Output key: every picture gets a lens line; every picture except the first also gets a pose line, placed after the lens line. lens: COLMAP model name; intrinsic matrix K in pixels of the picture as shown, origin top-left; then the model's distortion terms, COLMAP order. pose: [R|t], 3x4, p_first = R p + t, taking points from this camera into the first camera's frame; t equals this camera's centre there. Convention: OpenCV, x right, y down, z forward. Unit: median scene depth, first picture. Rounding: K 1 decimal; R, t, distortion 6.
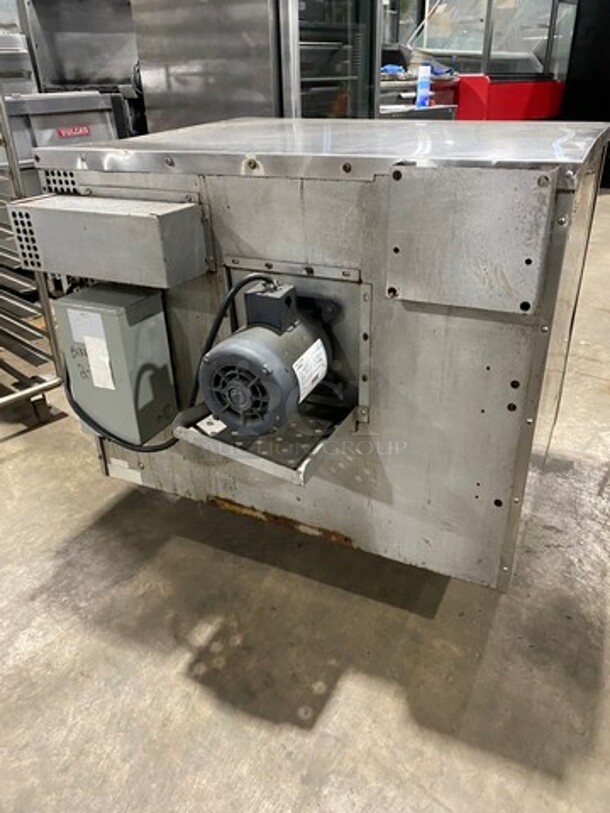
lens RADIAL K [[619.2, 0, 305.3], [0, 619.2, 407.0], [0, 0, 1]] dist [-0.004711, -0.007766]
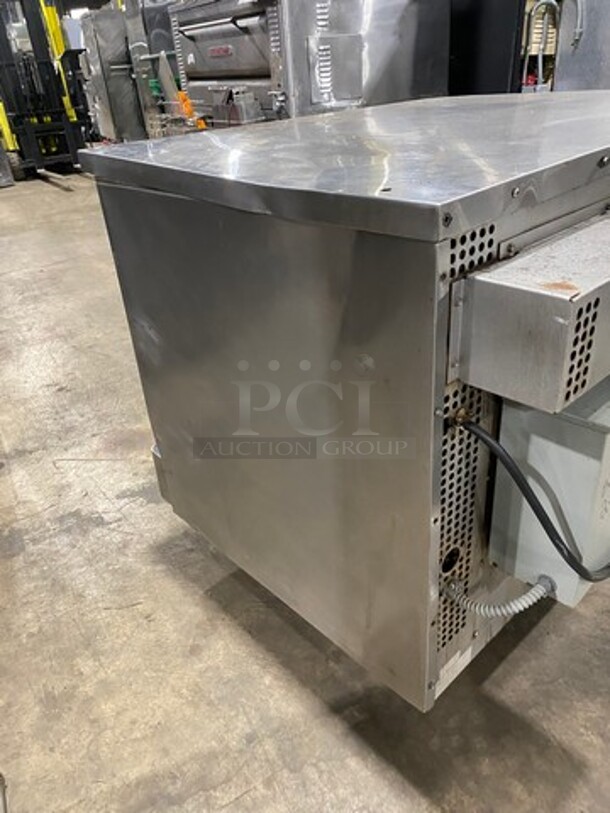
lens RADIAL K [[619.2, 0, 305.2], [0, 619.2, 406.5], [0, 0, 1]] dist [-0.004711, -0.007766]
pose [[0.351750, -0.453651, 0.818824, -0.945762], [0.500306, 0.830418, 0.245153, -0.455699], [-0.791180, 0.323430, 0.519064, 0.880417]]
